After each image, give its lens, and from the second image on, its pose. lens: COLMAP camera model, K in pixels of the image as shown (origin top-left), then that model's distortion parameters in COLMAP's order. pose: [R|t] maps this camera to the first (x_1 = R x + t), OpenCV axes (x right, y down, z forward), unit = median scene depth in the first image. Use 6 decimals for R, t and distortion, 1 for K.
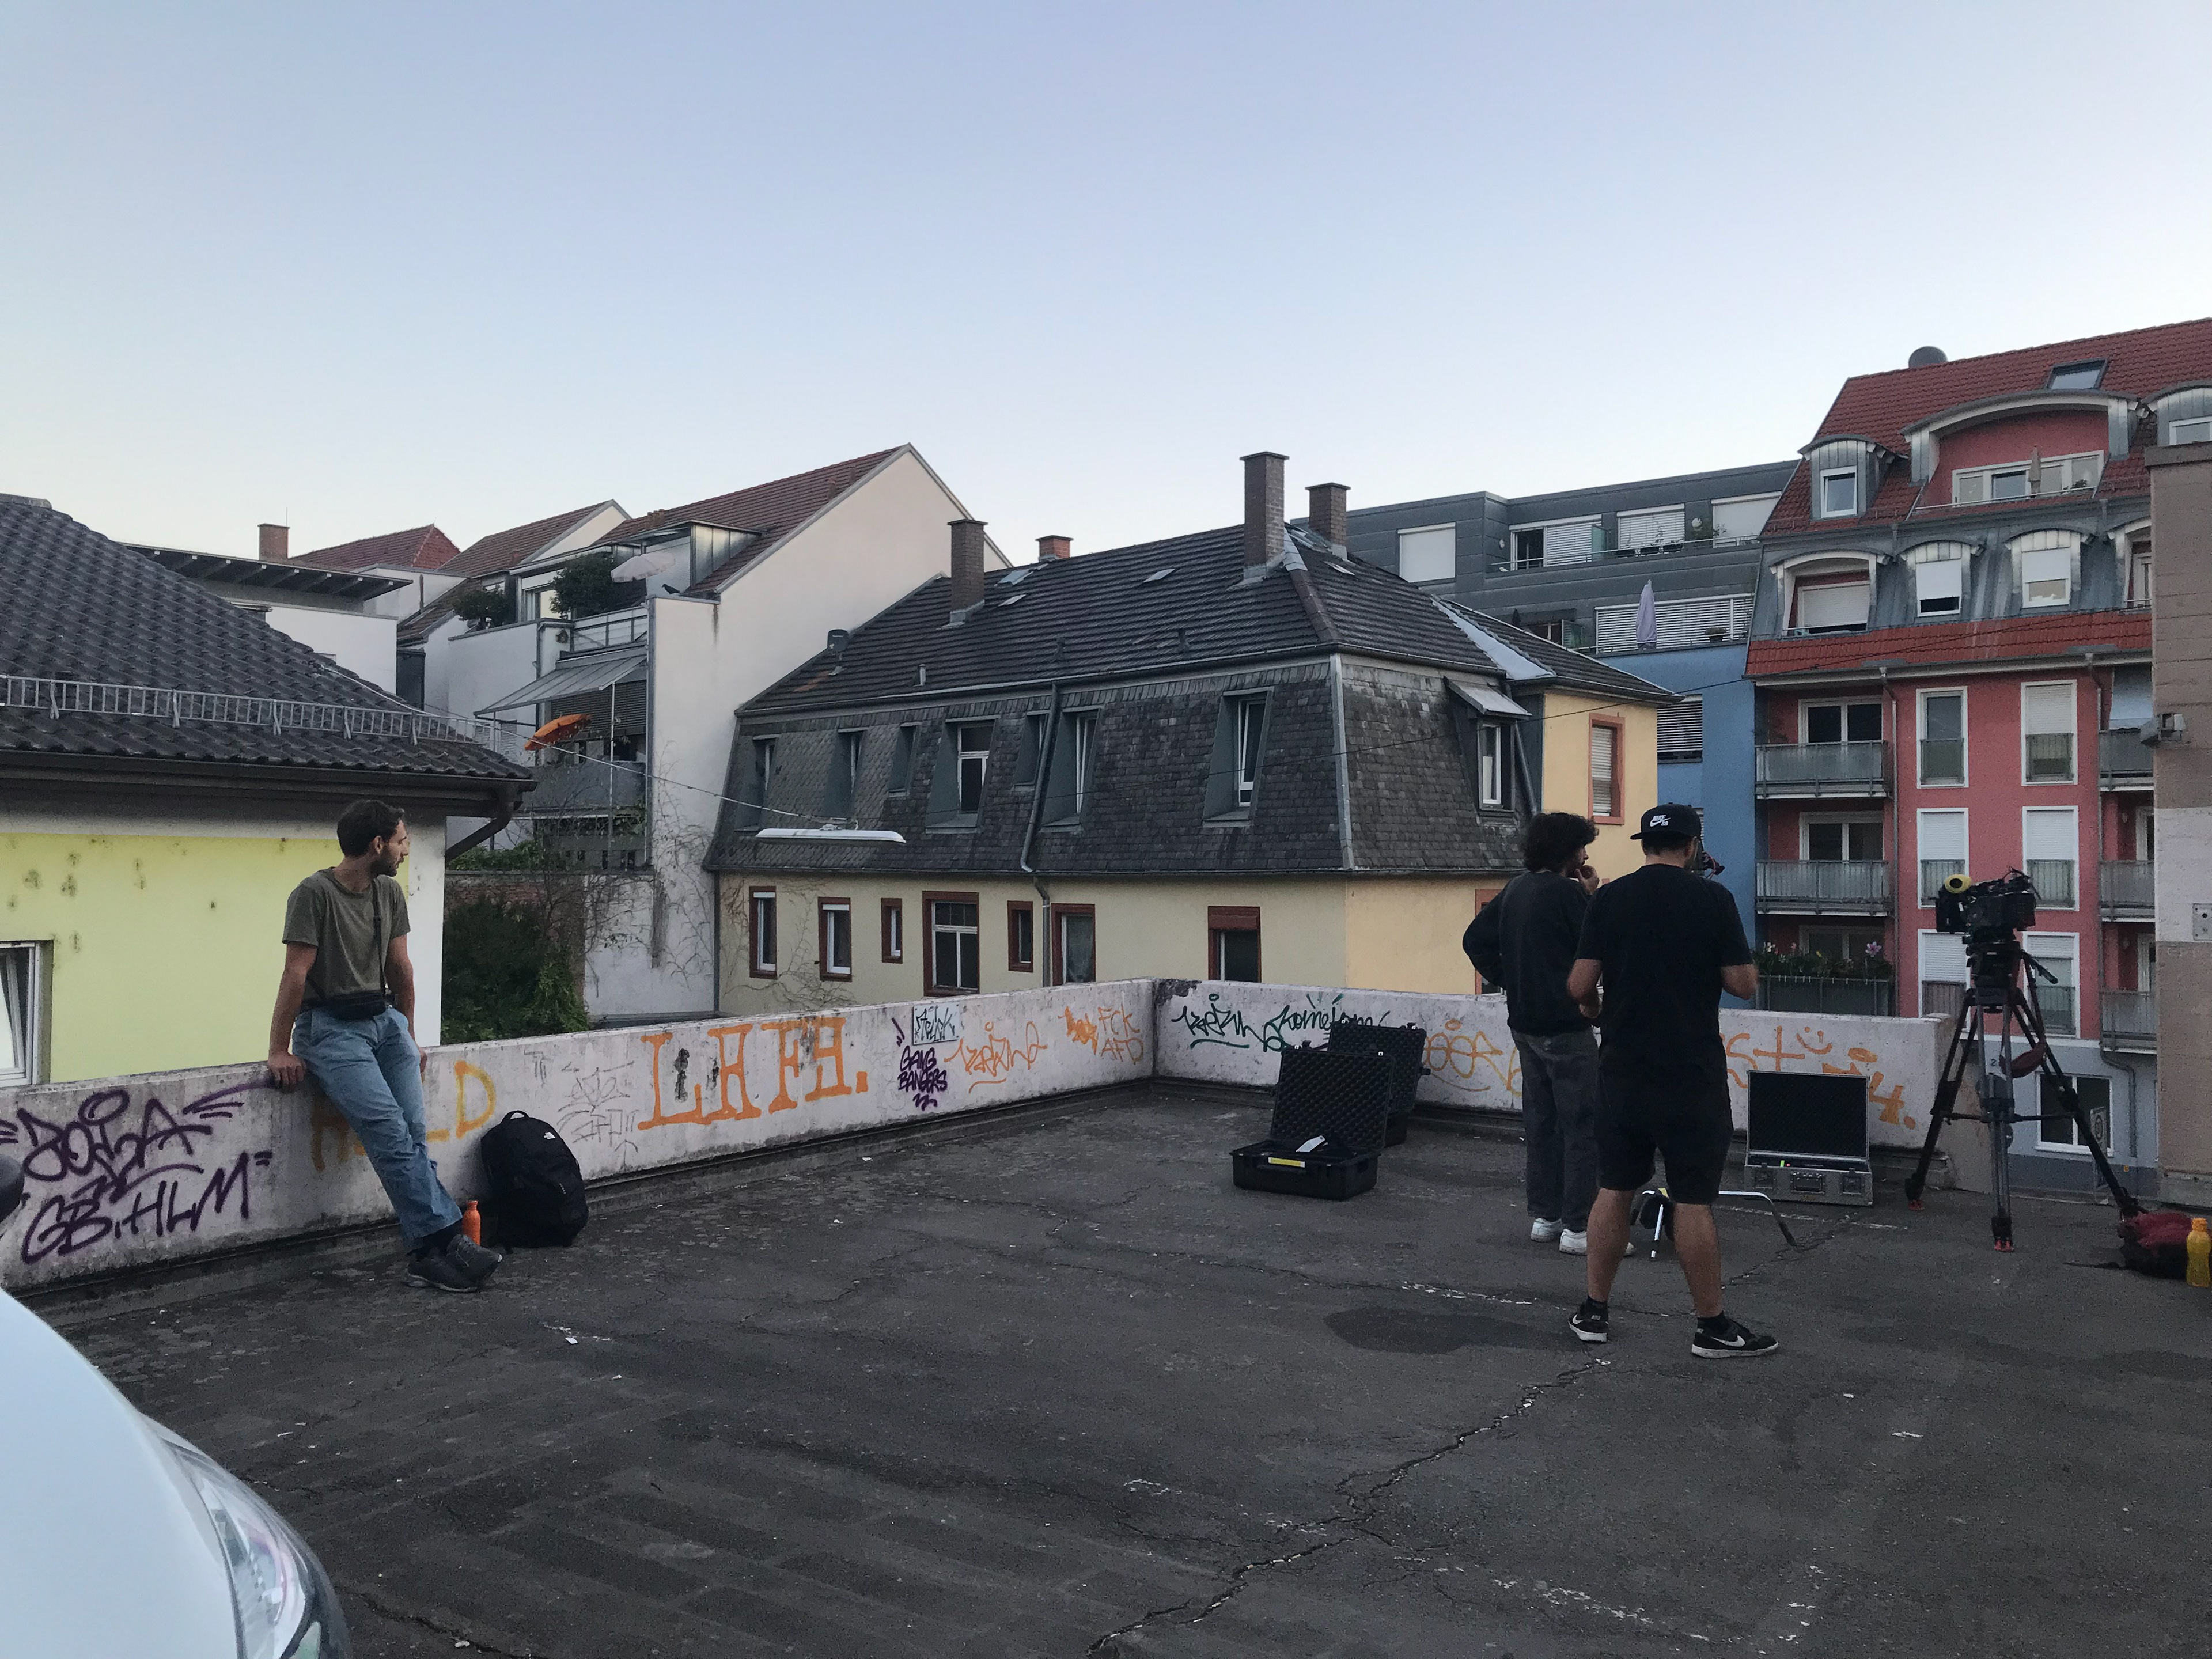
lens RADIAL K [[1800.3, 0, 1106.0], [0, 1800.3, 829.5], [0, 0, 1]] dist [-0.007140, -0.002907]
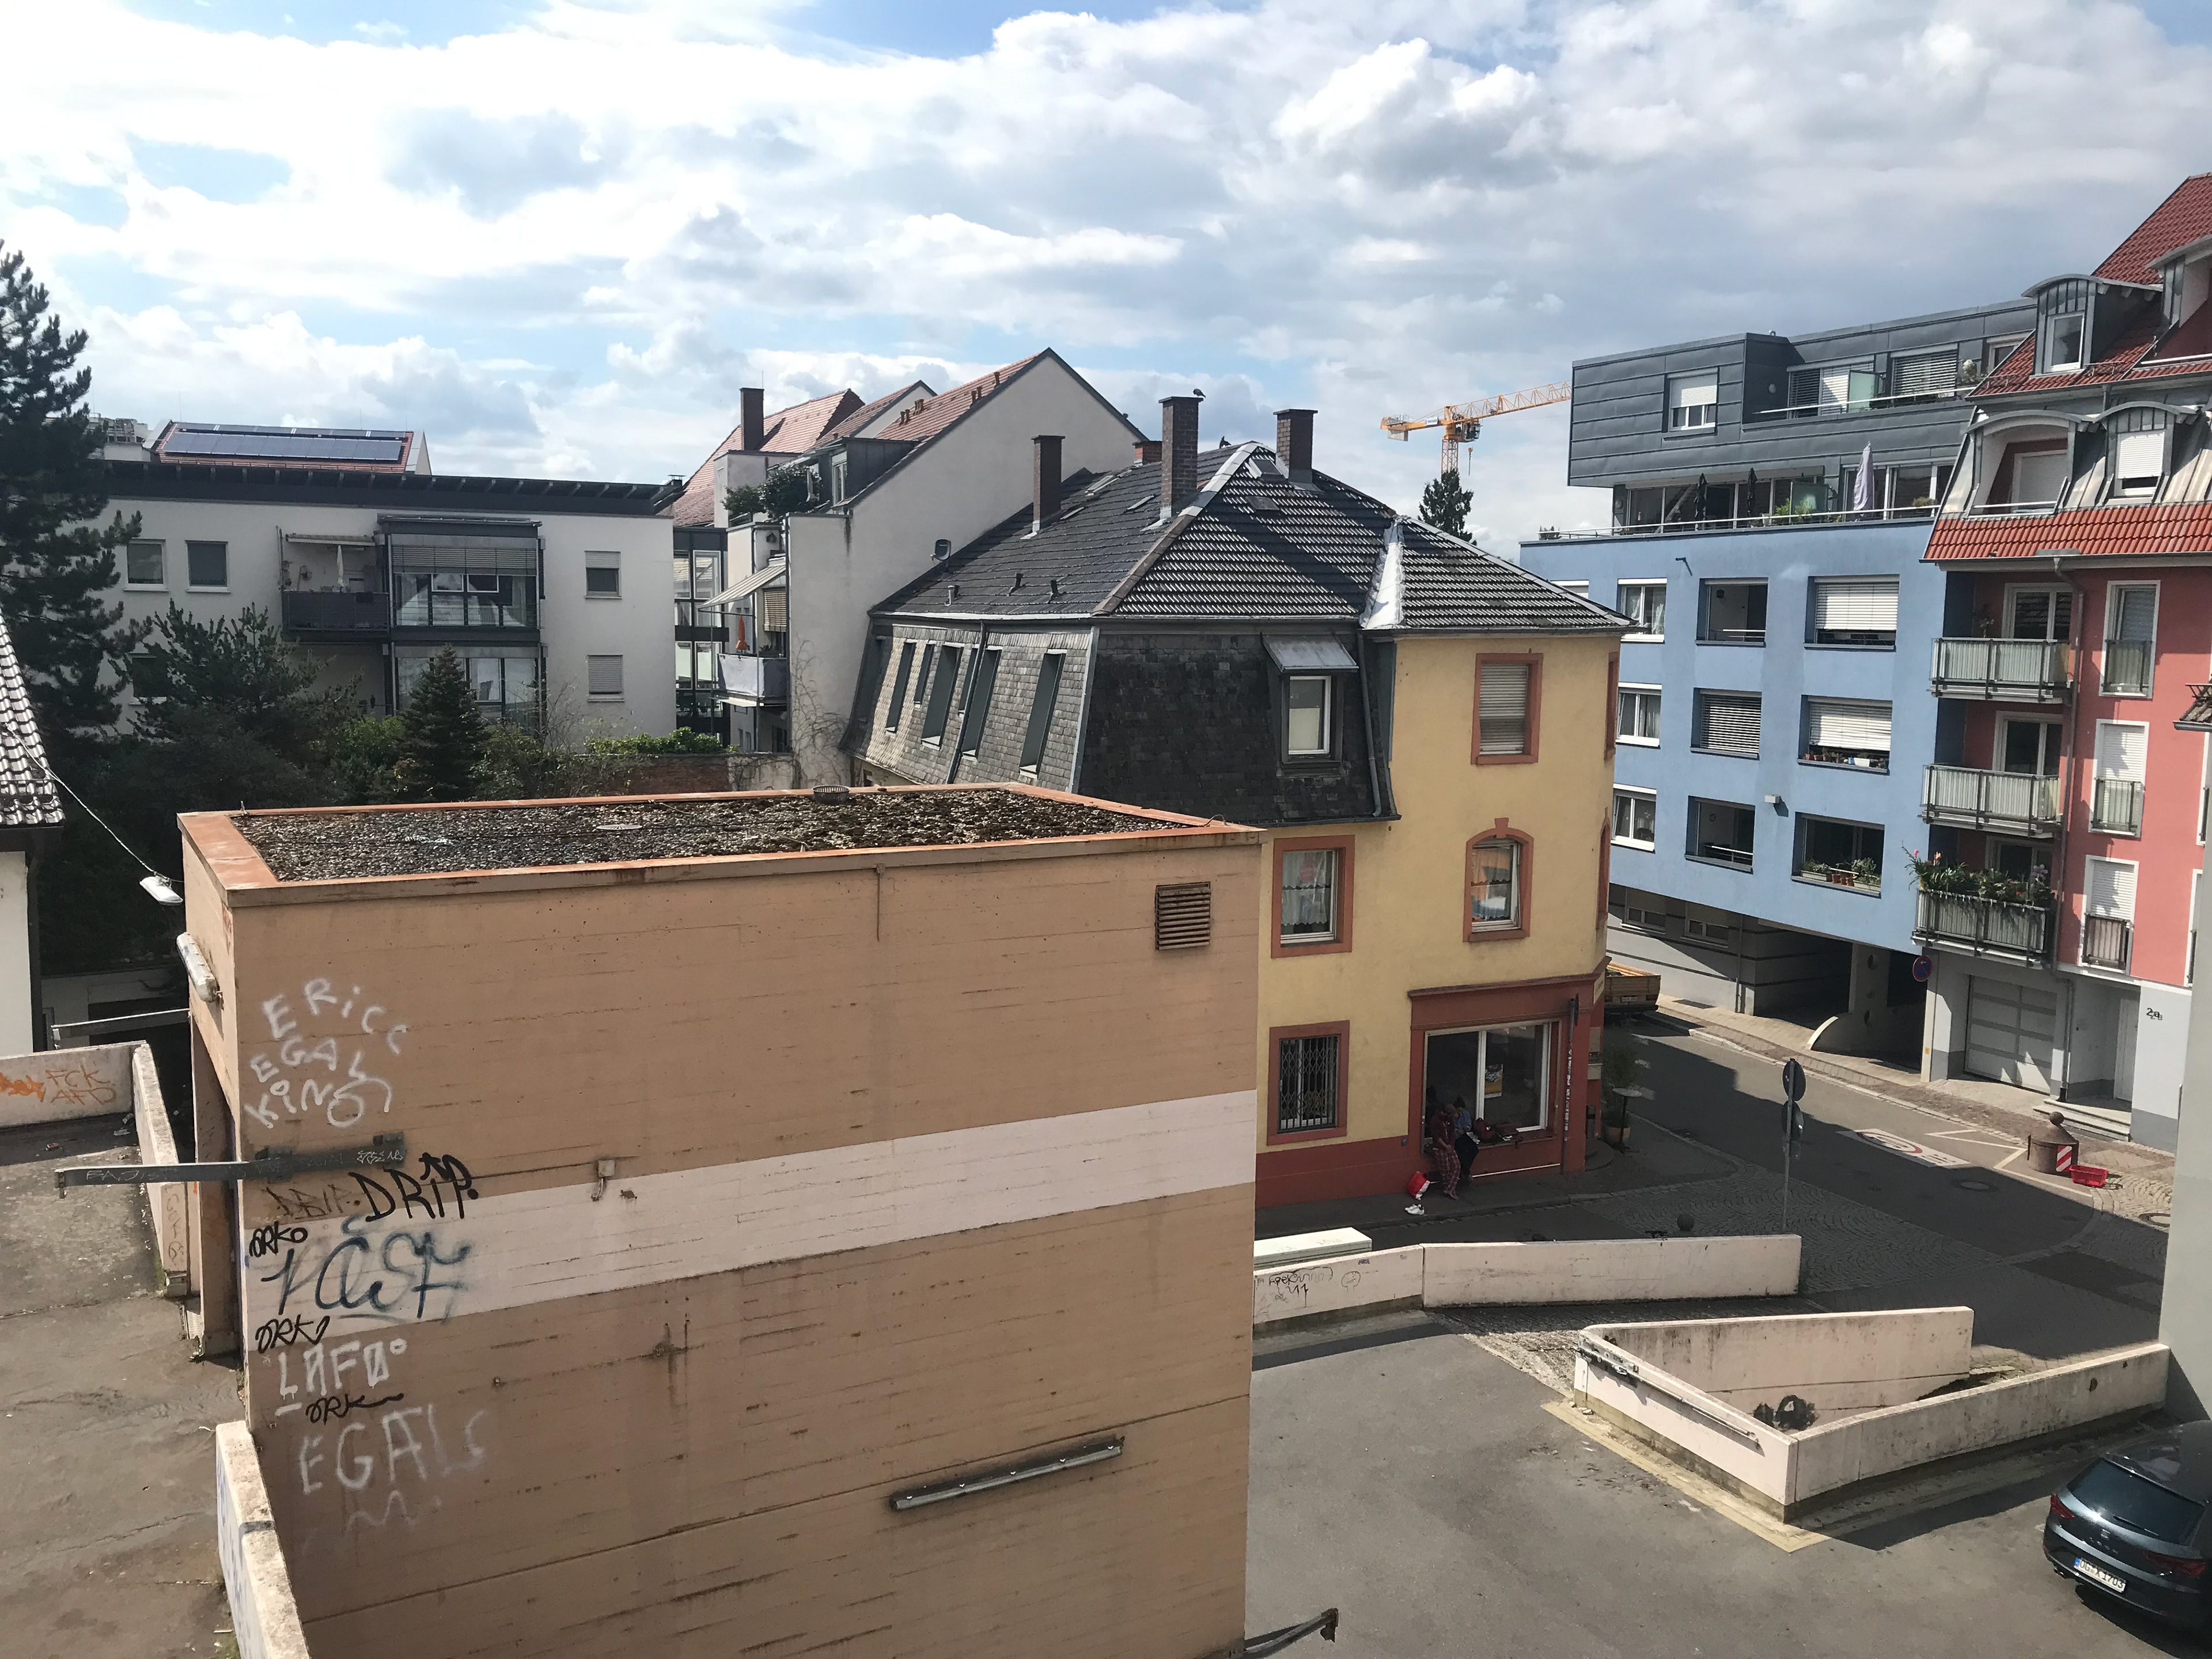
lens RADIAL K [[1800.7, 0, 1106.0], [0, 1800.7, 829.5], [0, 0, 1]] dist [0.005849, 0.003004]
pose [[0.916452, 0.055390, -0.396292, 0.405717], [0.000086, 0.990346, 0.138619, -0.090170], [0.400144, -0.127072, 0.907600, 0.002889]]
